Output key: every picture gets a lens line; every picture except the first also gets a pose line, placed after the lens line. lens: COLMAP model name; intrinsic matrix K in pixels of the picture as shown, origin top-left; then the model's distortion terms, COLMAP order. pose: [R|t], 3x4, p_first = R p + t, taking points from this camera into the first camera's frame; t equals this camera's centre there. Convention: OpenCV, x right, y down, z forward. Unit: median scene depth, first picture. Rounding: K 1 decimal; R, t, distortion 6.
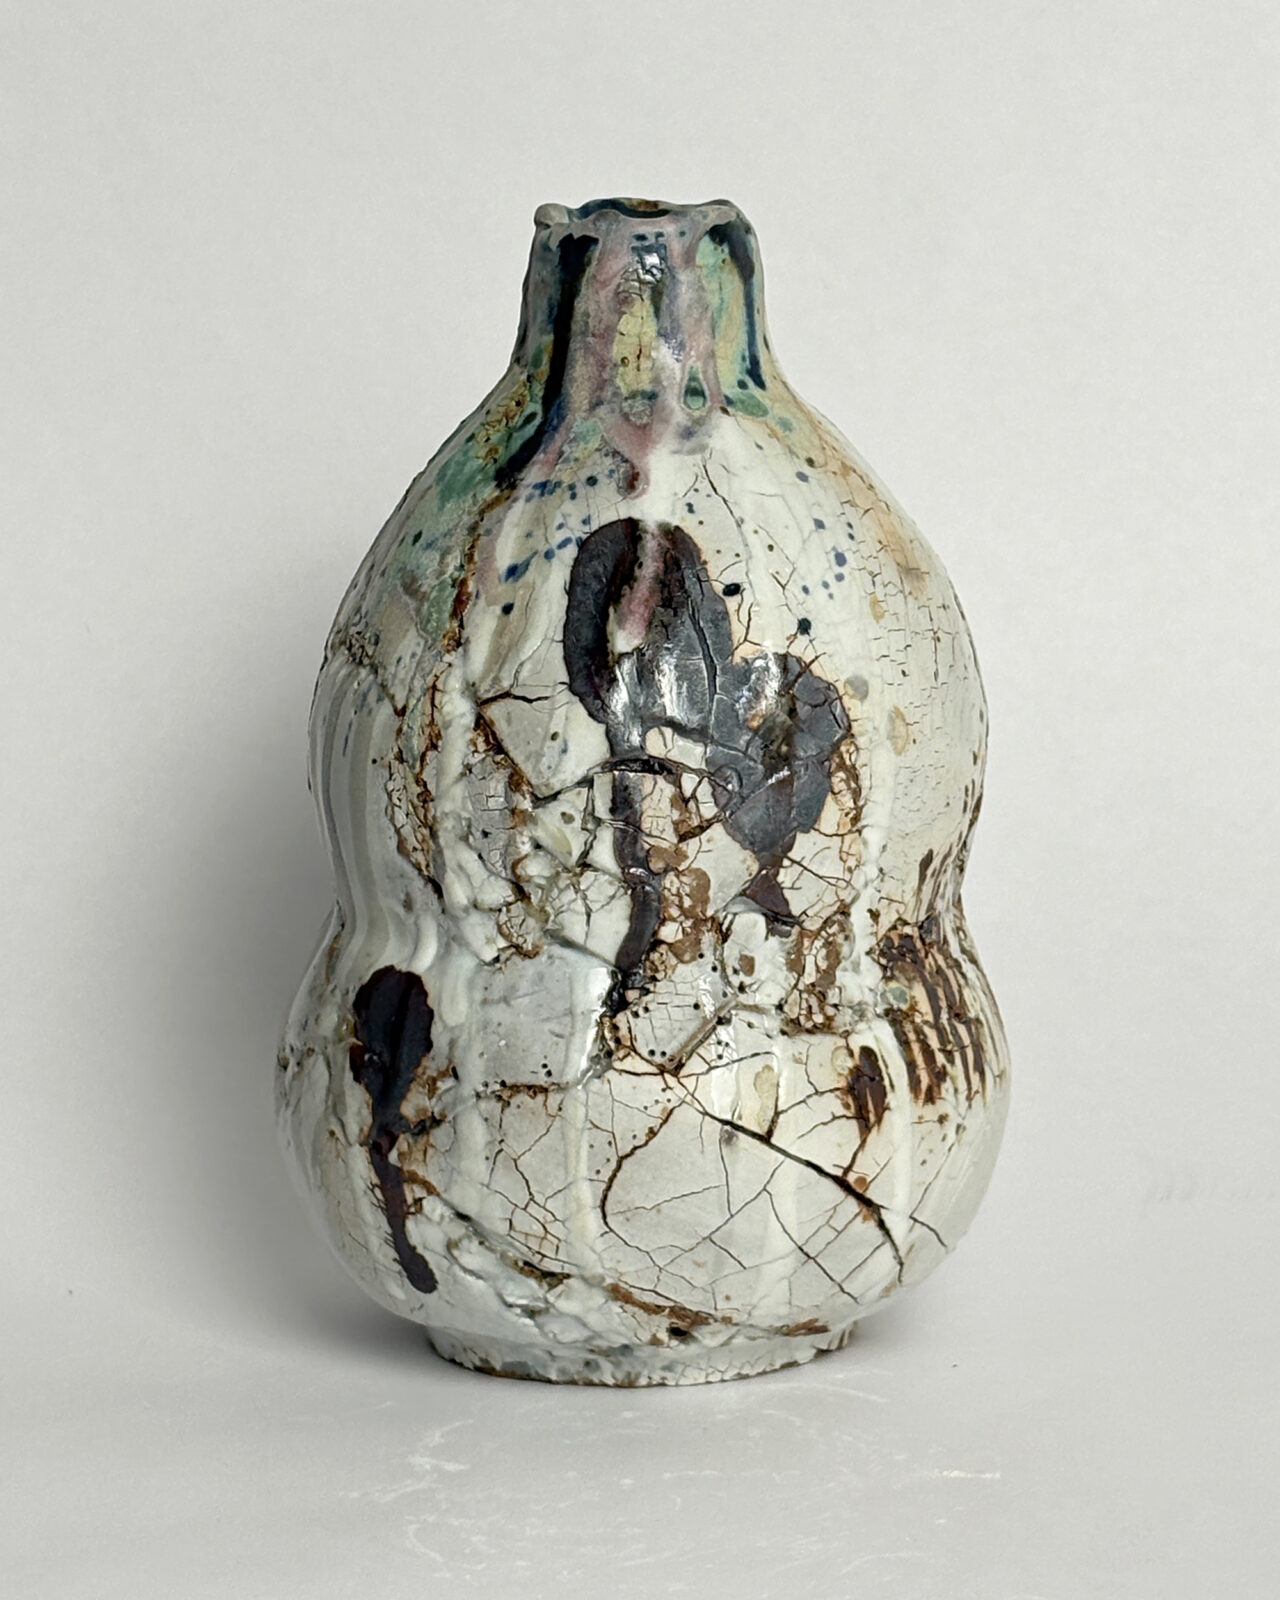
lens RADIAL K [[3948.9, 0, 640.0], [0, 3948.9, 800.0], [0, 0, 1]] dist [0.066860, 0.328167]
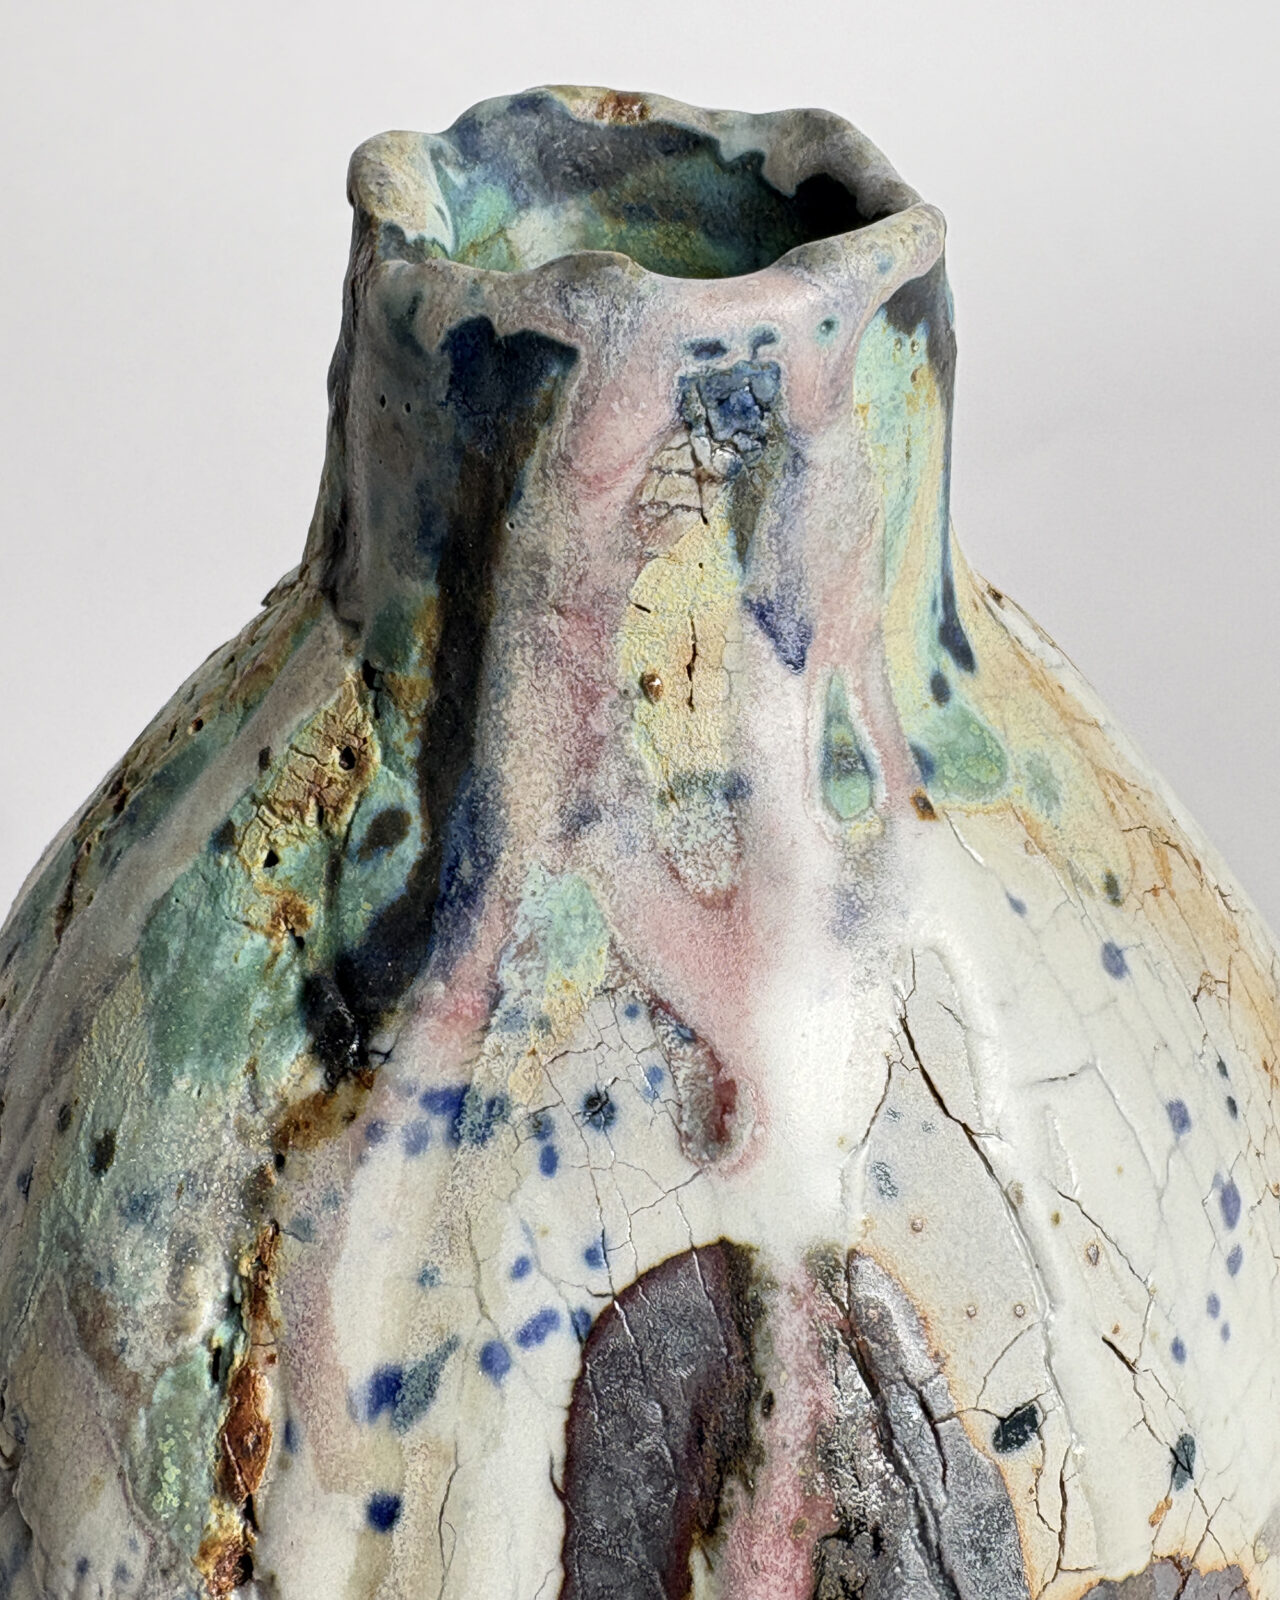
lens RADIAL K [[2094.9, 0, 640.0], [0, 2094.9, 800.0], [0, 0, 1]] dist [-0.011610, -0.067279]
pose [[0.986777, -0.062221, 0.149663, -0.034137], [0.007334, 0.939575, 0.342266, -0.167383], [-0.161915, -0.336643, 0.927607, 0.828844]]
